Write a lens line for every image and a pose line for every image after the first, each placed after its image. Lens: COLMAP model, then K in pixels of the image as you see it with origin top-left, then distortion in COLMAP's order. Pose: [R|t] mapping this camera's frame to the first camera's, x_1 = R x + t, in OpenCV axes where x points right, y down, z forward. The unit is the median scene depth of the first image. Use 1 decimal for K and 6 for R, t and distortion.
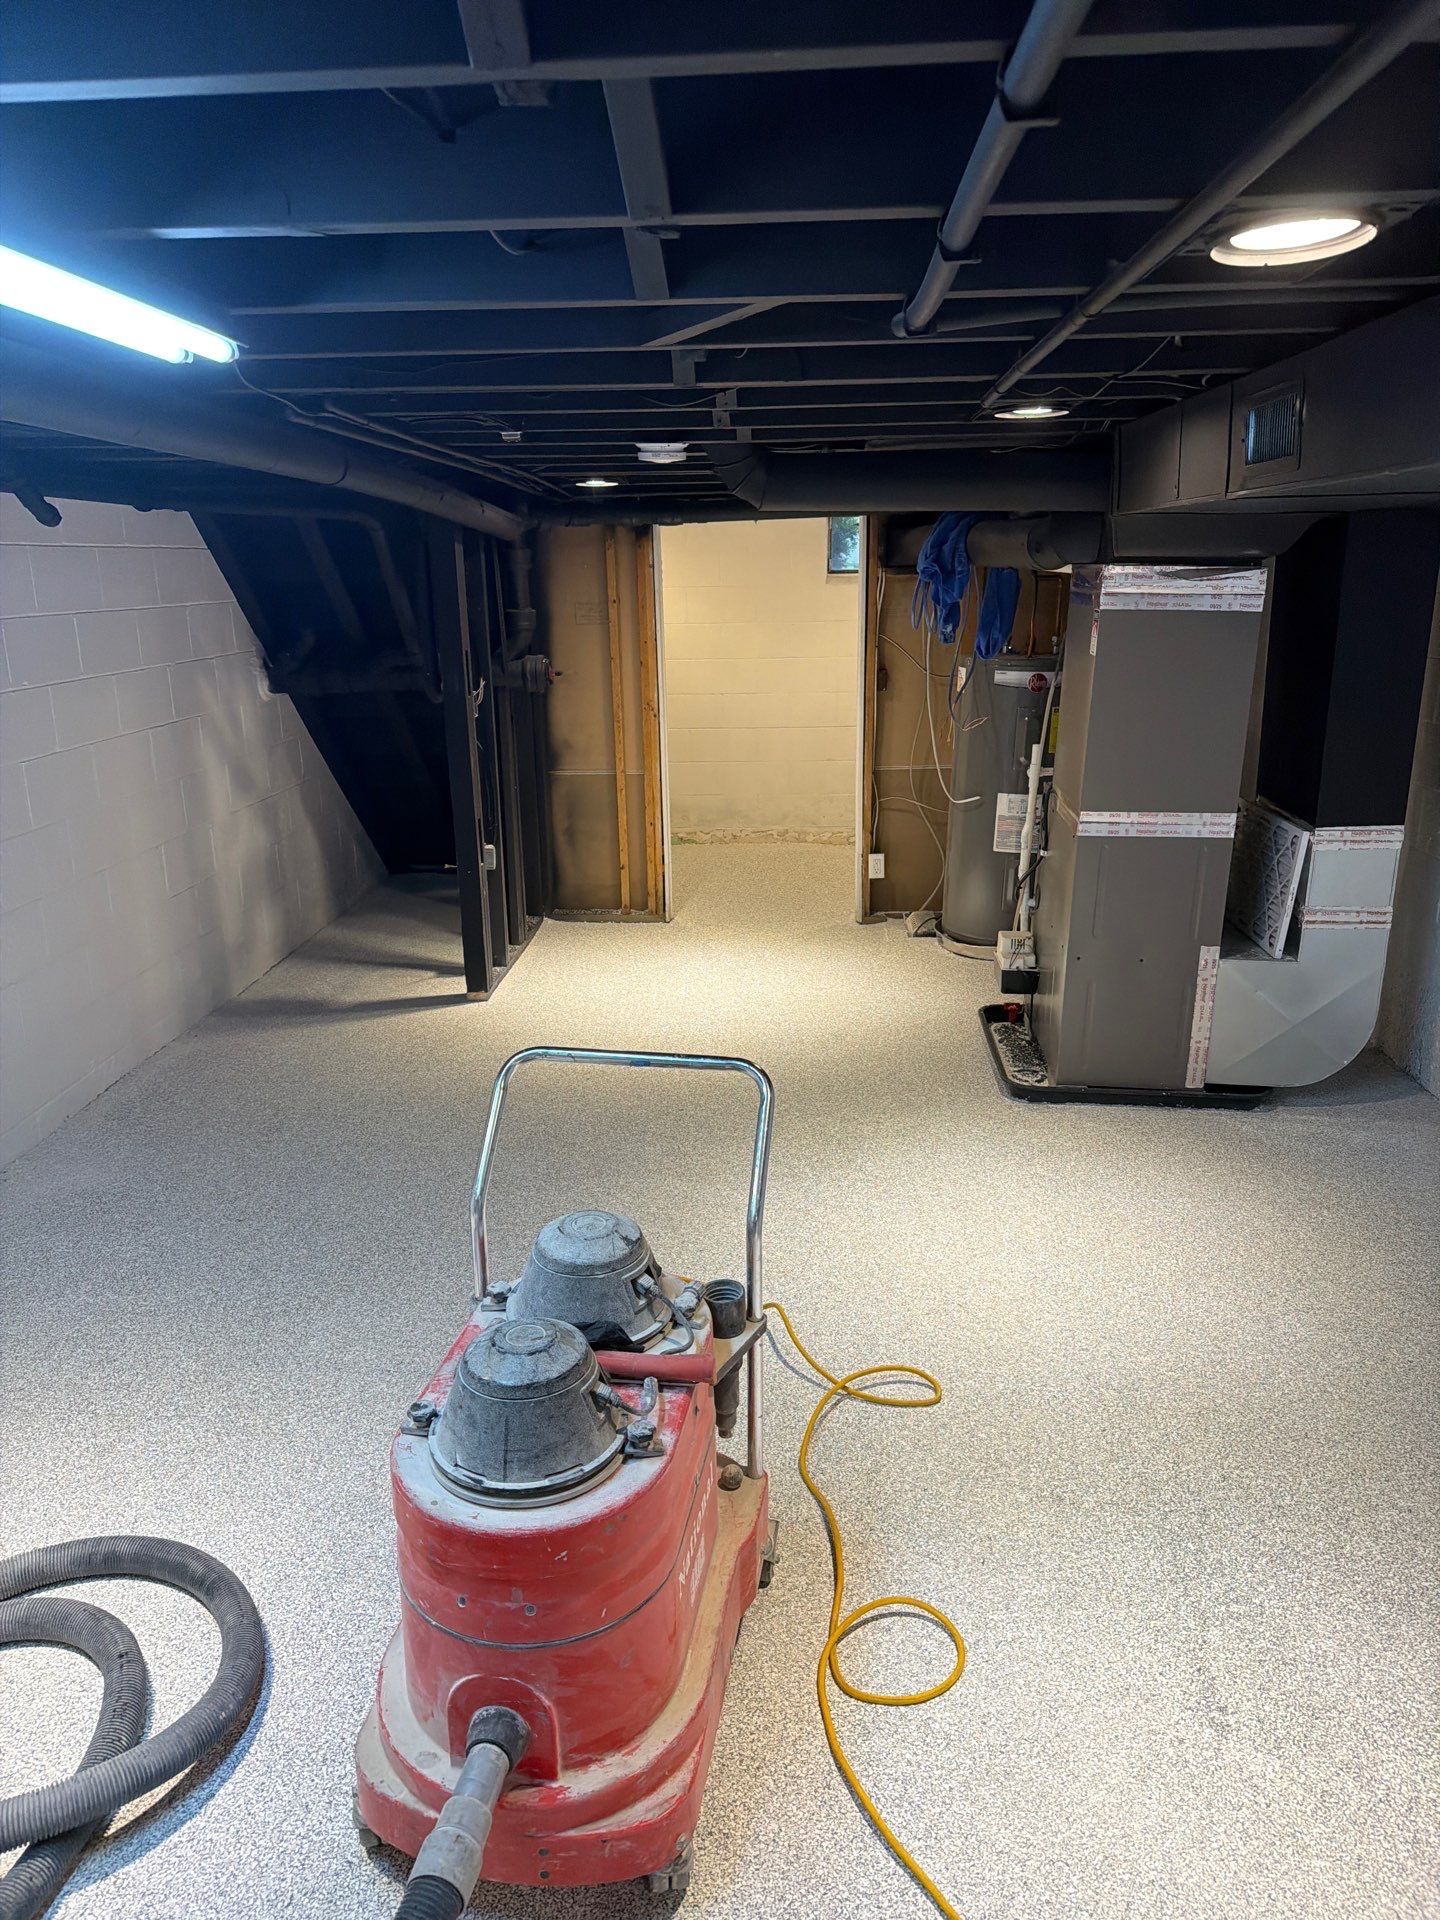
lens RADIAL K [[1338.0, 0, 706.9], [0, 1338.0, 969.1], [0, 0, 1]] dist [0.048333, -0.001504]
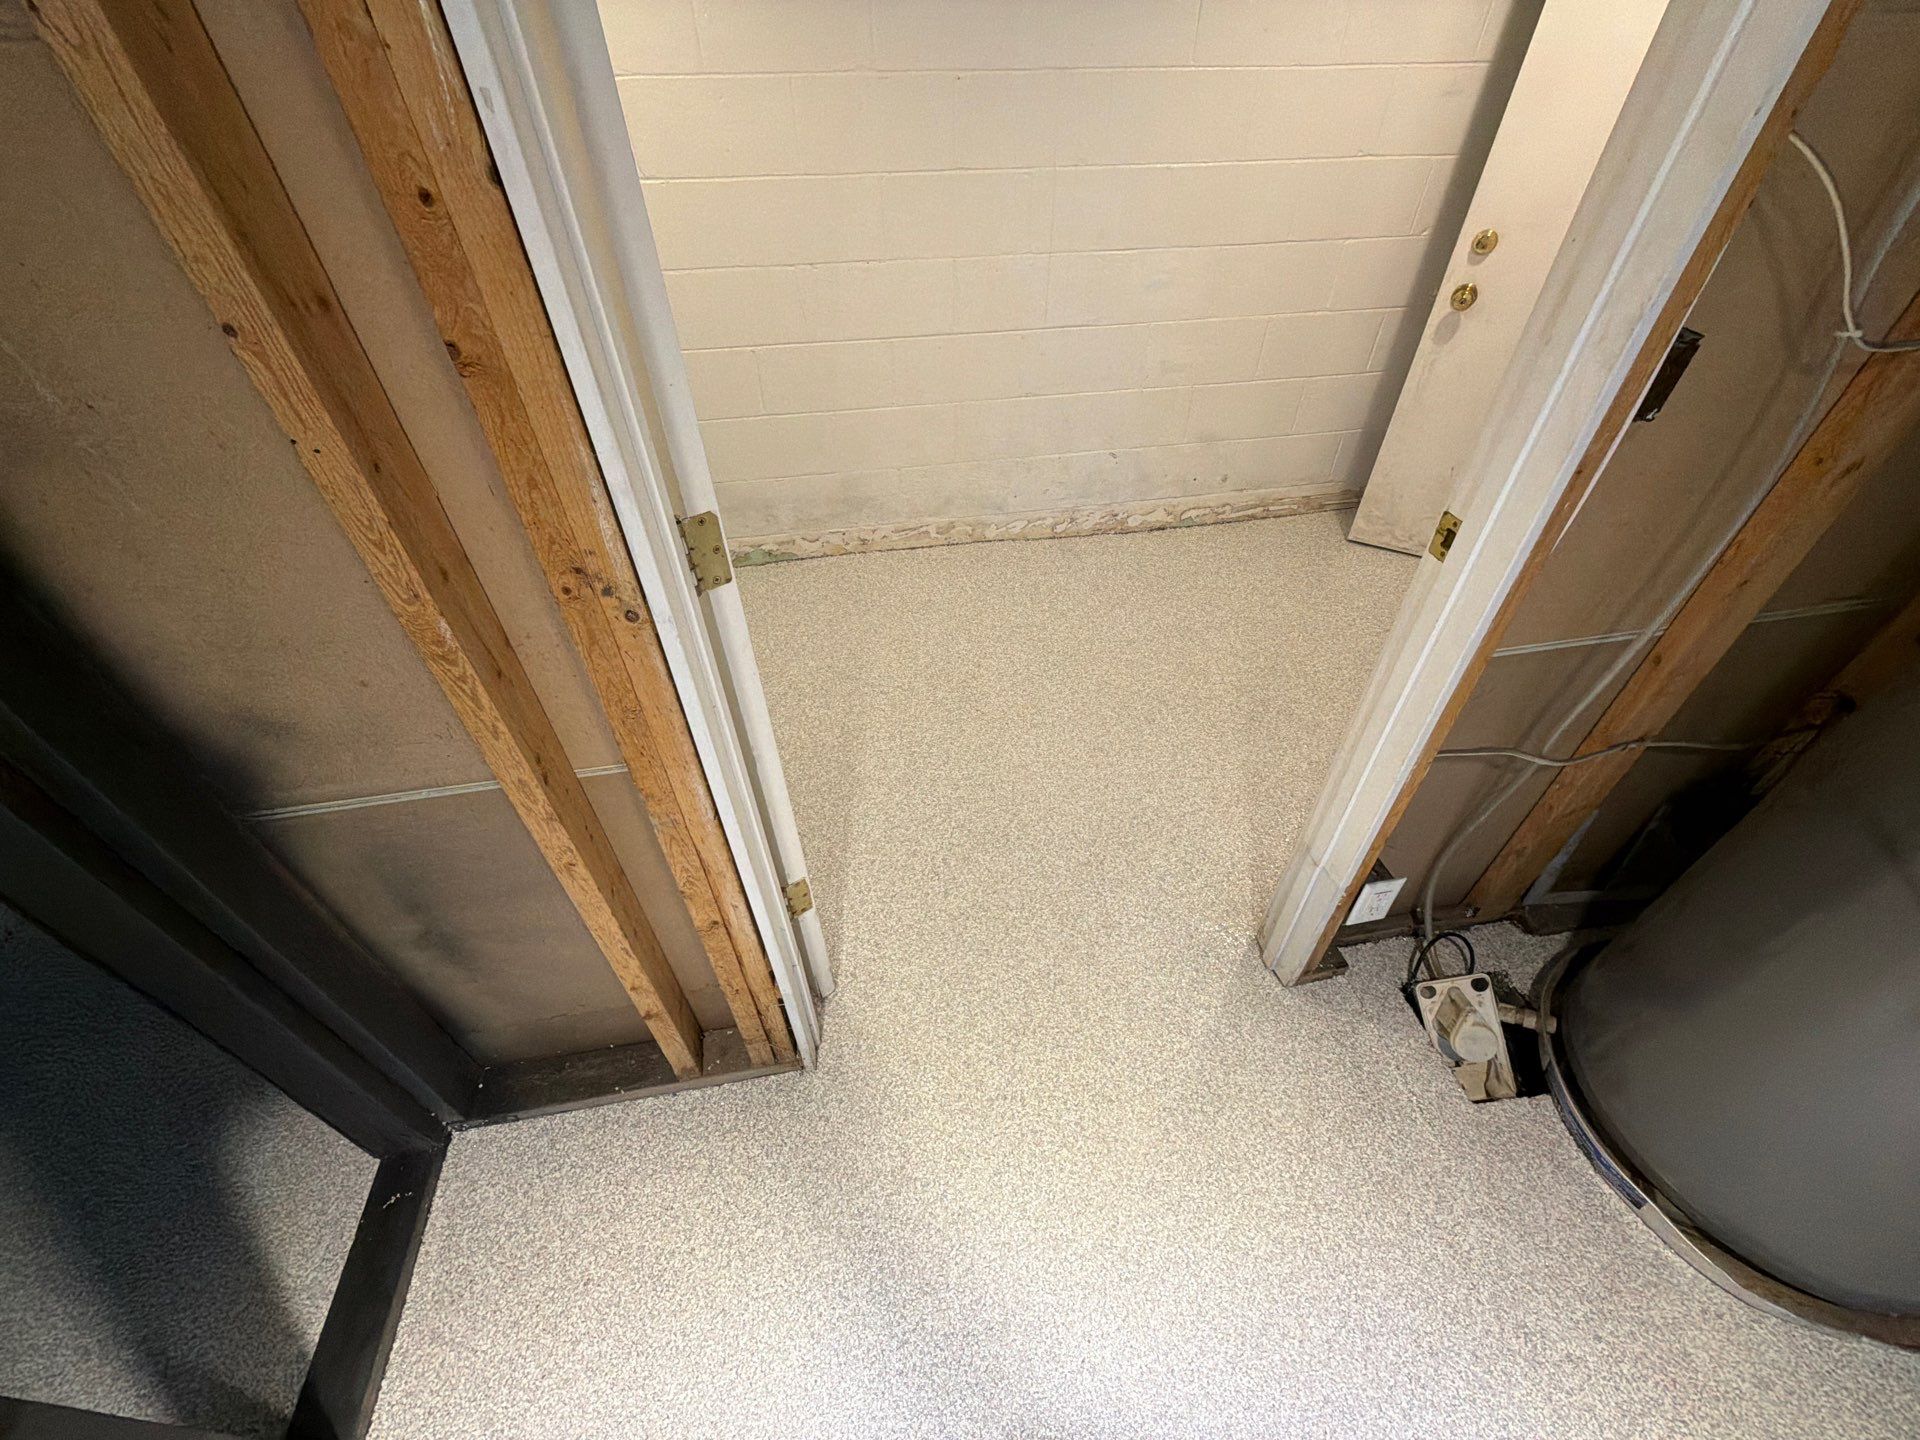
lens RADIAL K [[762.5, 0, 964.2], [0, 762.5, 724.9], [0, 0, 1]] dist [0.002497, -0.000785]
pose [[0.971615, -0.151608, 0.181602, -0.013242], [0.058718, 0.898184, 0.435680, -0.252801], [-0.229165, -0.412650, 0.881591, 0.999153]]
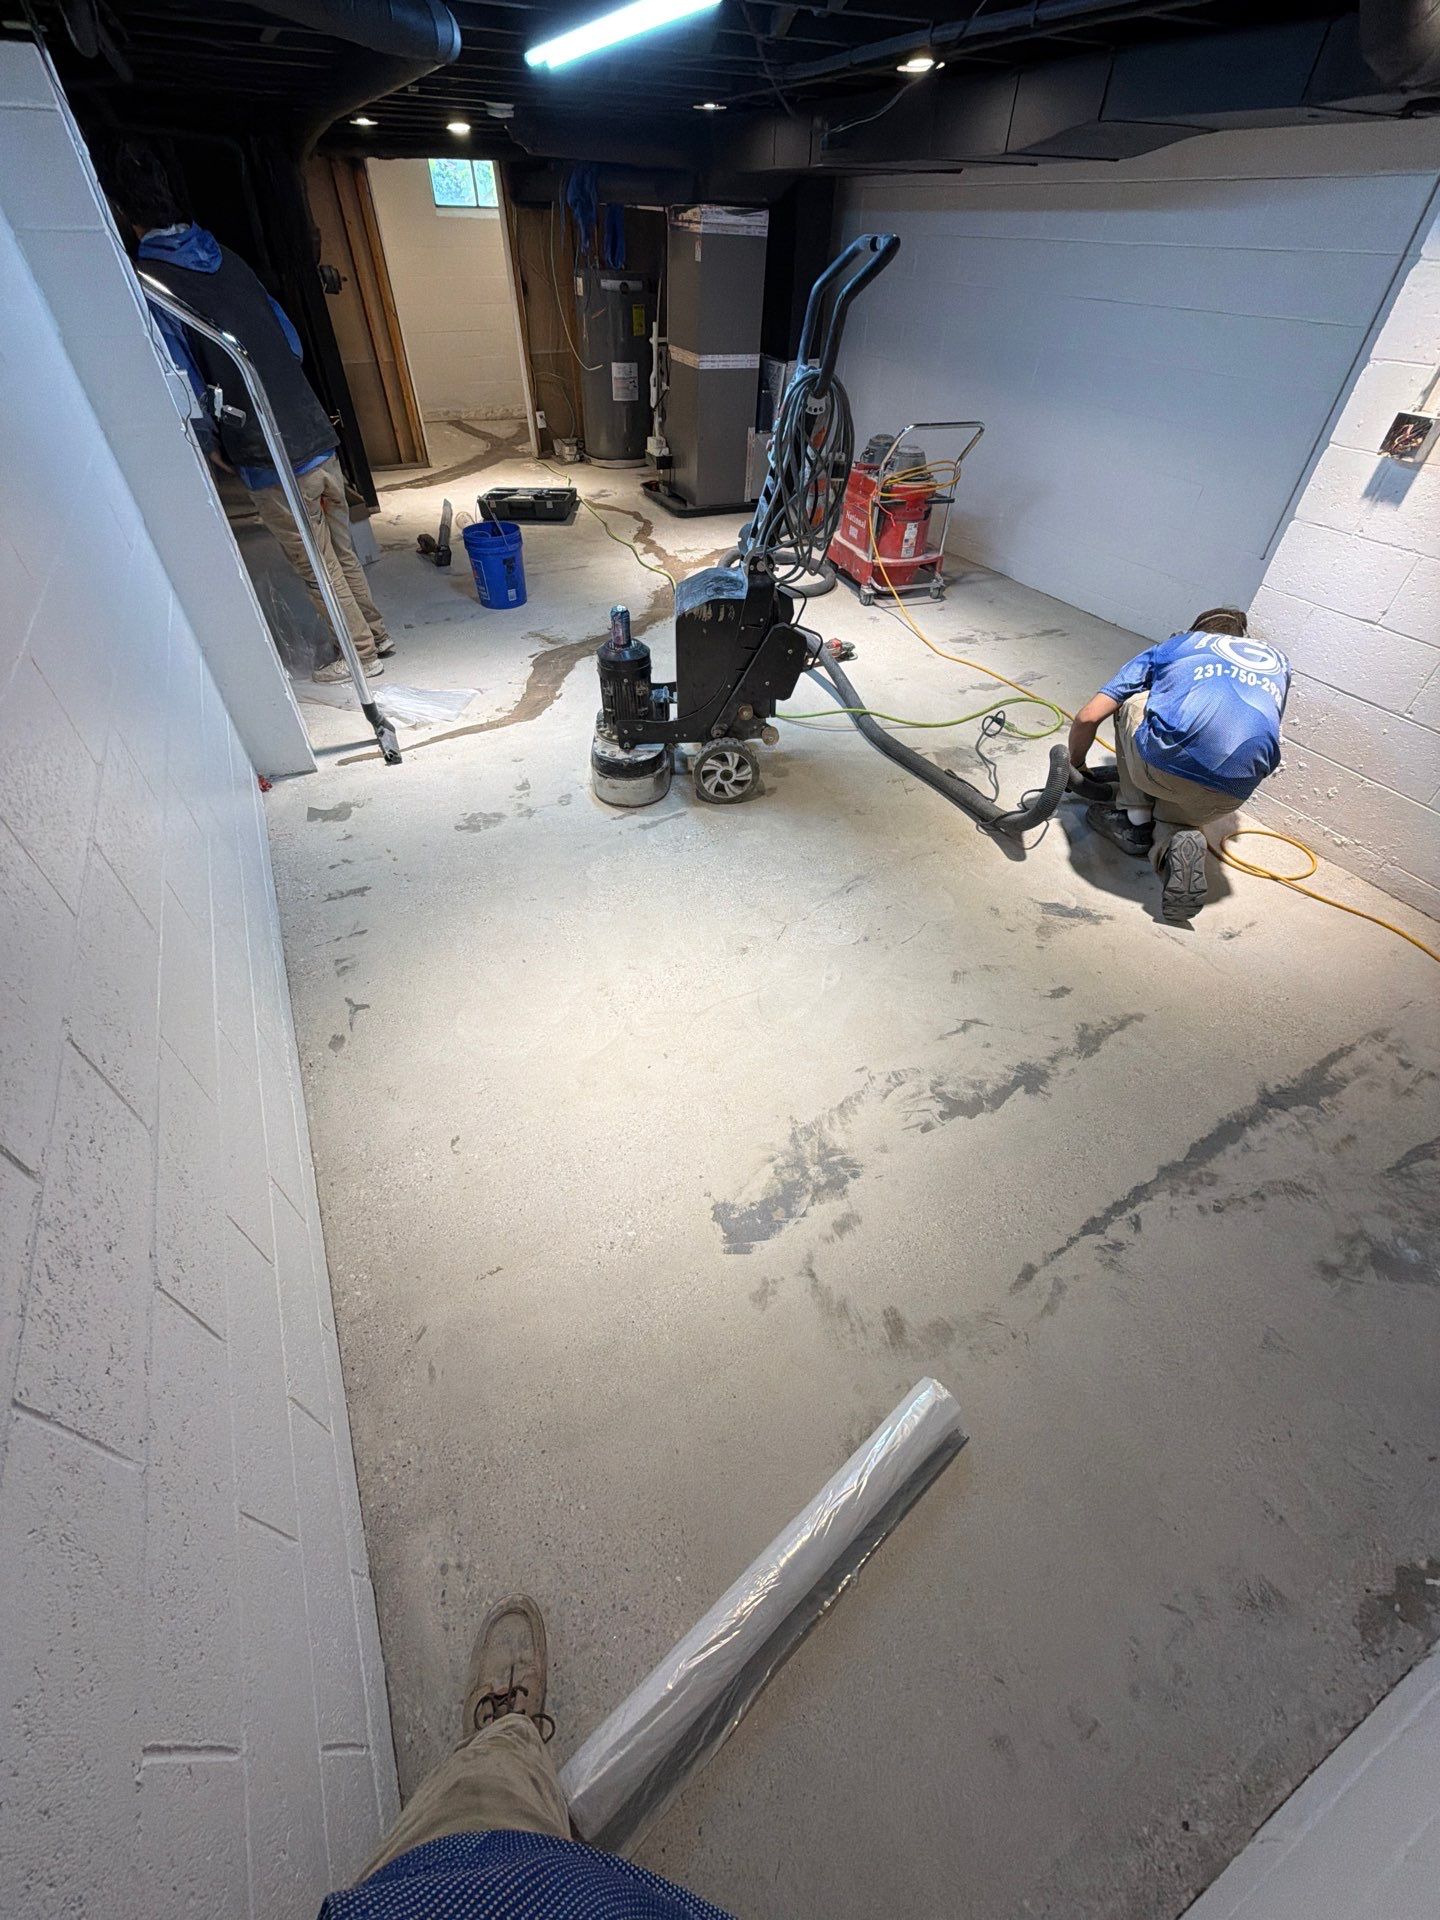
lens RADIAL K [[762.5, 0, 719.6], [0, 762.5, 958.1], [0, 0, 1]] dist [0.002497, -0.000785]
pose [[0.864630, -0.329480, 0.379287, -0.349691], [0.116646, 0.865955, 0.486330, 0.094267], [-0.488681, -0.376253, 0.787163, -0.258567]]
